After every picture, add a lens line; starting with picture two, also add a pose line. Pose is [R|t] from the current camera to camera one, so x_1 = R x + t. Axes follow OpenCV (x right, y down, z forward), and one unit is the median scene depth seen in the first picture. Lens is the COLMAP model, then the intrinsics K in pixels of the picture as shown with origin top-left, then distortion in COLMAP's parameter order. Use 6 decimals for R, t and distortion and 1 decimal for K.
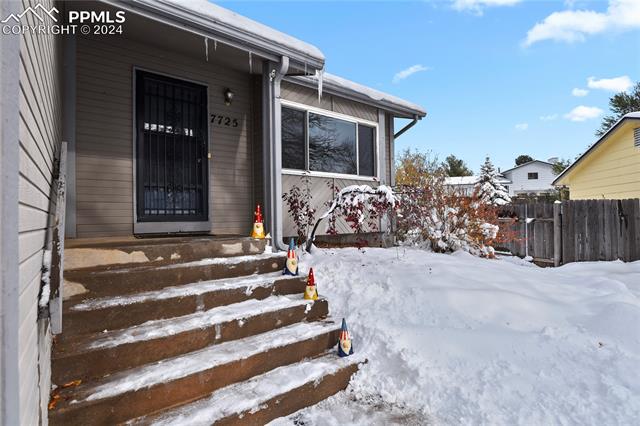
lens RADIAL K [[320.7, 0, 321.7], [0, 320.7, 216.4], [0, 0, 1]] dist [0.001976, -0.000029]
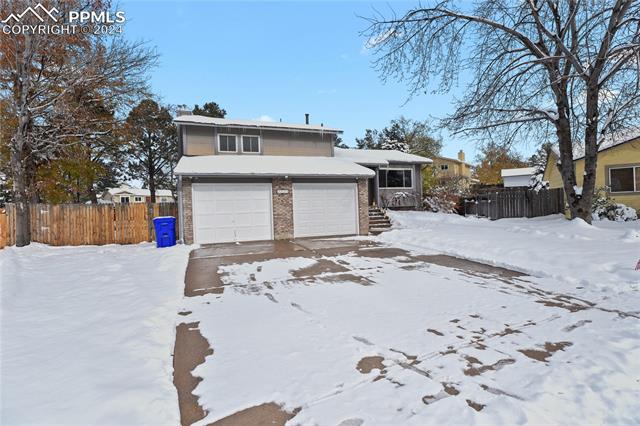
lens RADIAL K [[312.3, 0, 322.0], [0, 312.3, 211.9], [0, 0, 1]] dist [-0.007815, -0.003431]
pose [[0.952084, -0.011453, -0.305624, 0.312448], [0.017402, 0.999708, 0.016746, 0.050151], [0.305343, -0.021262, 0.952005, -2.379747]]
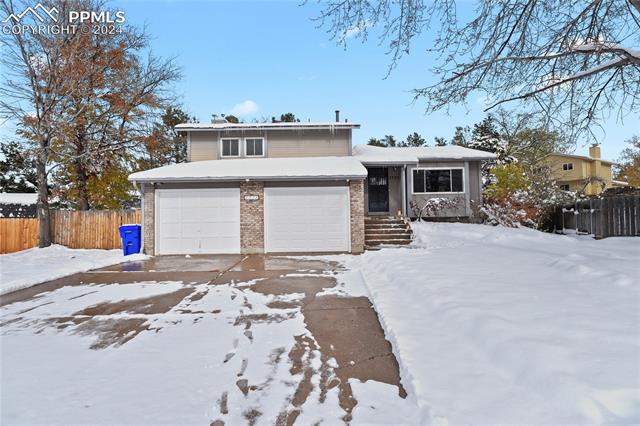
lens RADIAL K [[312.3, 0, 321.4], [0, 312.3, 212.8], [0, 0, 1]] dist [-0.007815, -0.003431]
pose [[0.788212, -0.010997, -0.615306, 0.874858], [0.005014, 0.999922, -0.011448, 0.053417], [0.615384, 0.005938, 0.788205, -1.574307]]
